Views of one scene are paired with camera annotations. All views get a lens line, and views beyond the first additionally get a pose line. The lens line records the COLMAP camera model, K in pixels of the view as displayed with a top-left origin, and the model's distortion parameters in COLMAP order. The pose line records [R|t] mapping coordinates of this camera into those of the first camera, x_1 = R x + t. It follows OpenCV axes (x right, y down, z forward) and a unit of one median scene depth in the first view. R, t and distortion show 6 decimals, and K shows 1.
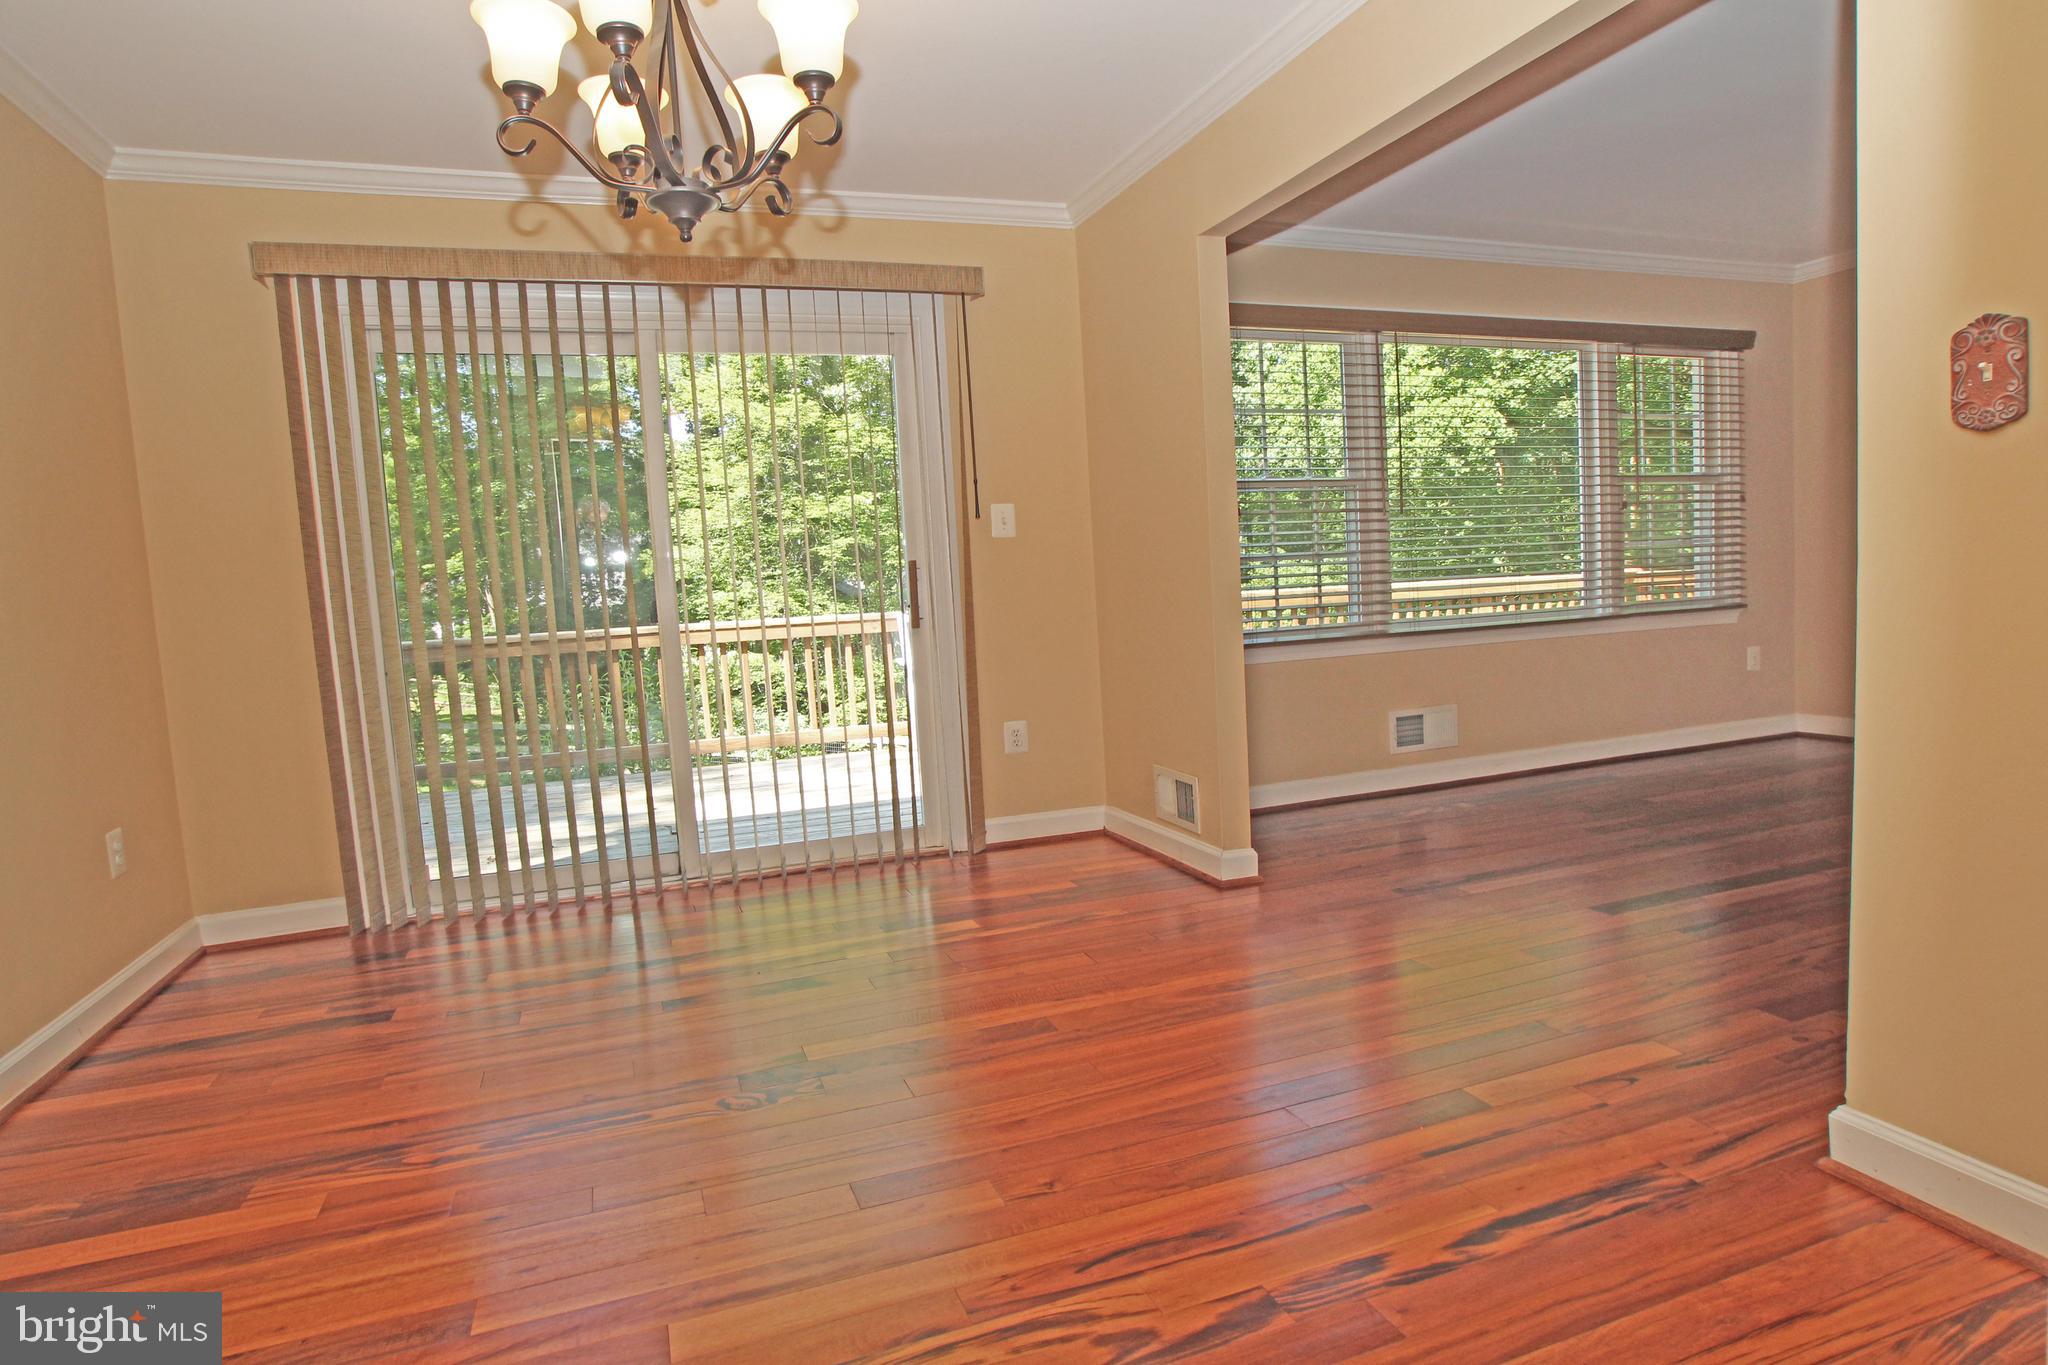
lens RADIAL K [[1078.4, 0, 1028.2], [0, 1078.4, 672.8], [0, 0, 1]] dist [-0.074456, 0.029569]
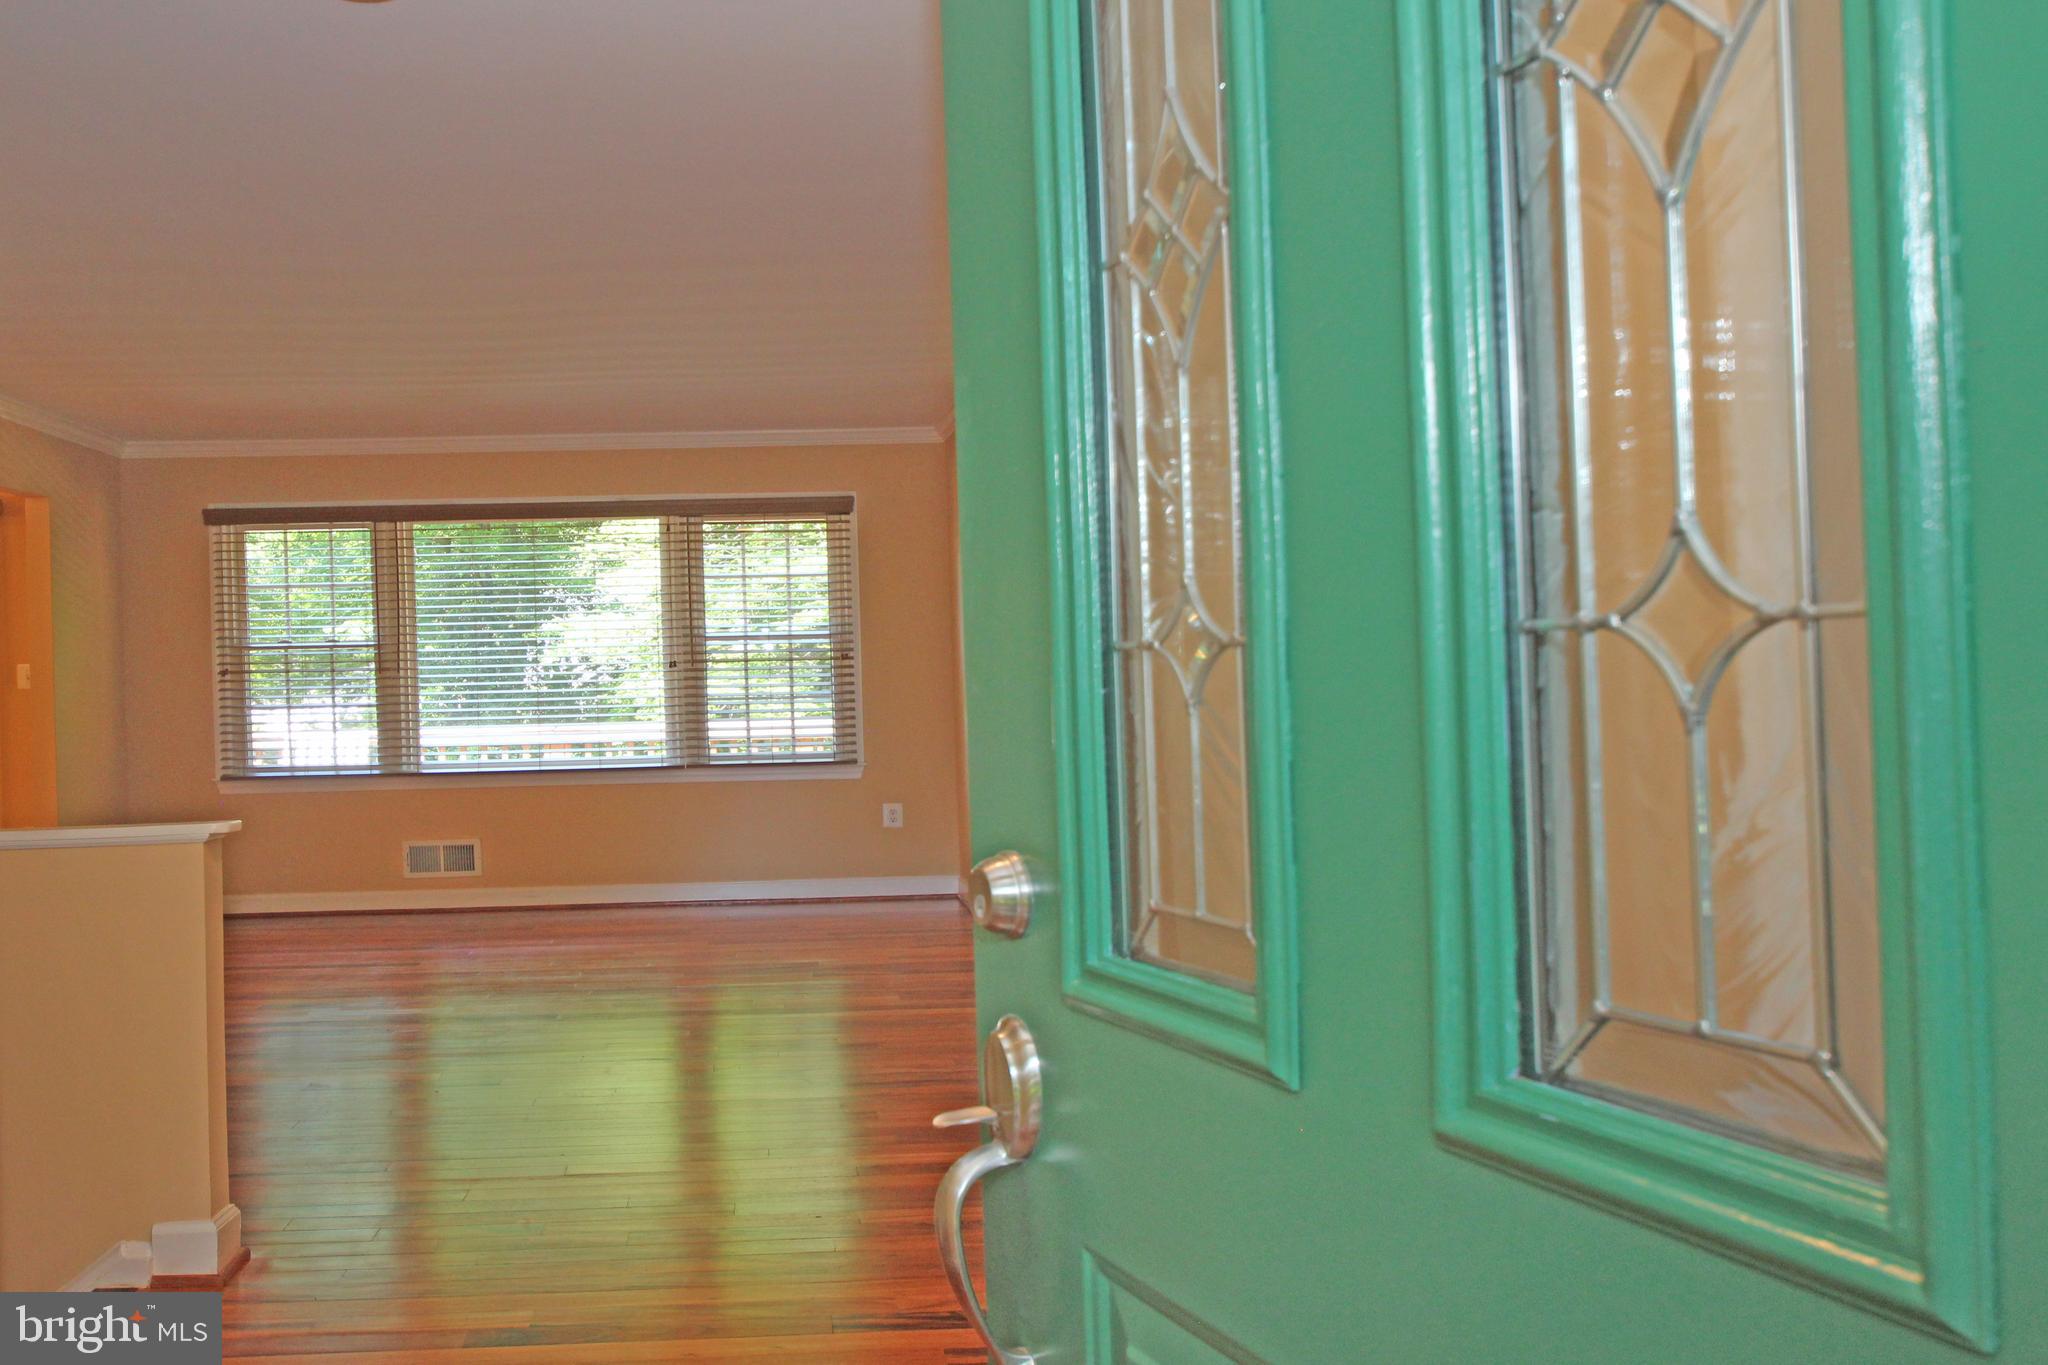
lens RADIAL K [[741.0, 0, 1024.0], [0, 741.0, 682.5], [0, 0, 1]] dist [-0.000266, -0.000018]
pose [[0.946501, 0.023848, -0.321820, 1.033958], [-0.053608, 0.995028, -0.083933, -0.086975], [0.318218, 0.096695, 0.943073, 0.365096]]
